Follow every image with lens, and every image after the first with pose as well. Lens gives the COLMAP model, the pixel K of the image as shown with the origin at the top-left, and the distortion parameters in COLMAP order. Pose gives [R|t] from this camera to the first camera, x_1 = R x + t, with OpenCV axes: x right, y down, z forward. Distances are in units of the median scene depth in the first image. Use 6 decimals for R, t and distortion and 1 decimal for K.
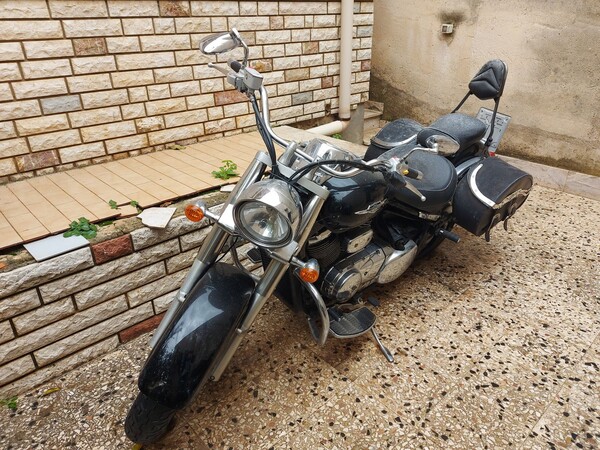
lens RADIAL K [[426.2, 0, 303.7], [0, 426.2, 233.0], [0, 0, 1]] dist [0.079063, -0.079405]
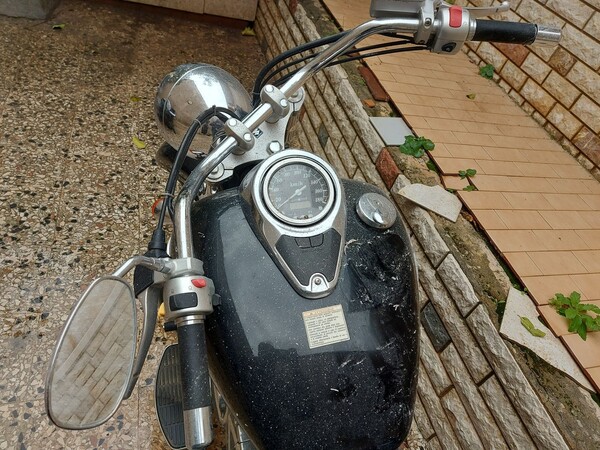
lens RADIAL K [[431.3, 0, 303.6], [0, 431.3, 231.7], [0, 0, 1]] dist [0.074707, -0.072975]
pose [[-0.459673, 0.540622, -0.704577, 0.294499], [-0.611329, 0.382856, 0.692603, -0.360443], [0.644188, 0.749099, 0.154509, 0.692180]]
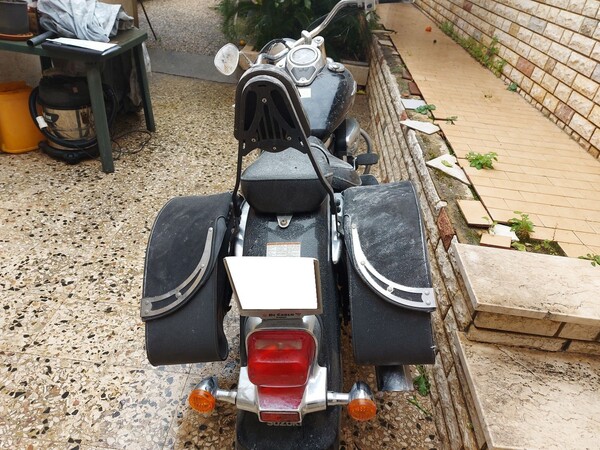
lens RADIAL K [[426.2, 0, 303.7], [0, 426.2, 233.0], [0, 0, 1]] dist [0.079063, -0.079405]
pose [[-0.722416, 0.328336, -0.608532, 0.696144], [-0.406606, 0.510109, 0.757932, -0.620505], [0.559274, 0.794974, -0.235007, 1.204350]]
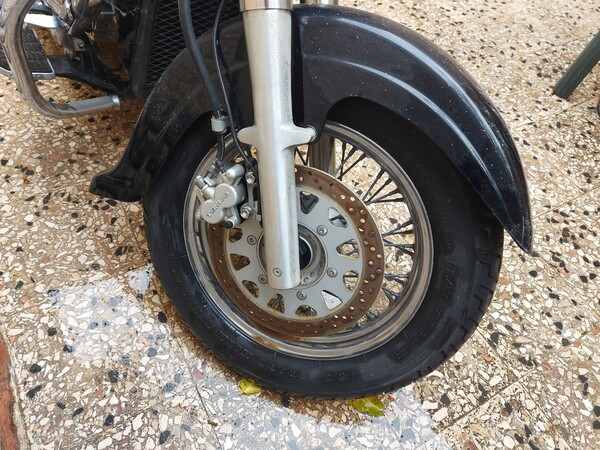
lens RADIAL K [[441.8, 0, 305.5], [0, 441.8, 225.2], [0, 0, 1]] dist [0.086991, -0.093164]
pose [[0.227369, -0.755504, 0.614424, -0.397562], [0.338734, 0.652907, 0.677474, -0.044146], [-0.912996, 0.054089, 0.404366, 0.562982]]
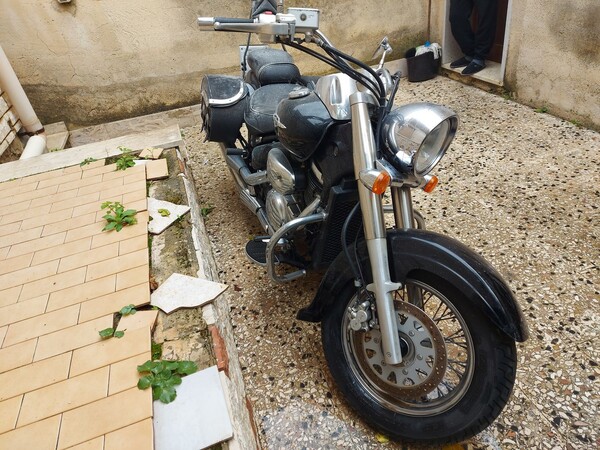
lens RADIAL K [[426.2, 0, 303.7], [0, 426.2, 233.0], [0, 0, 1]] dist [0.079063, -0.079405]
pose [[0.418917, -0.554578, 0.718993, -0.606157], [0.529613, 0.792415, 0.302635, -0.186600], [-0.737576, 0.254009, 0.625669, 0.391511]]
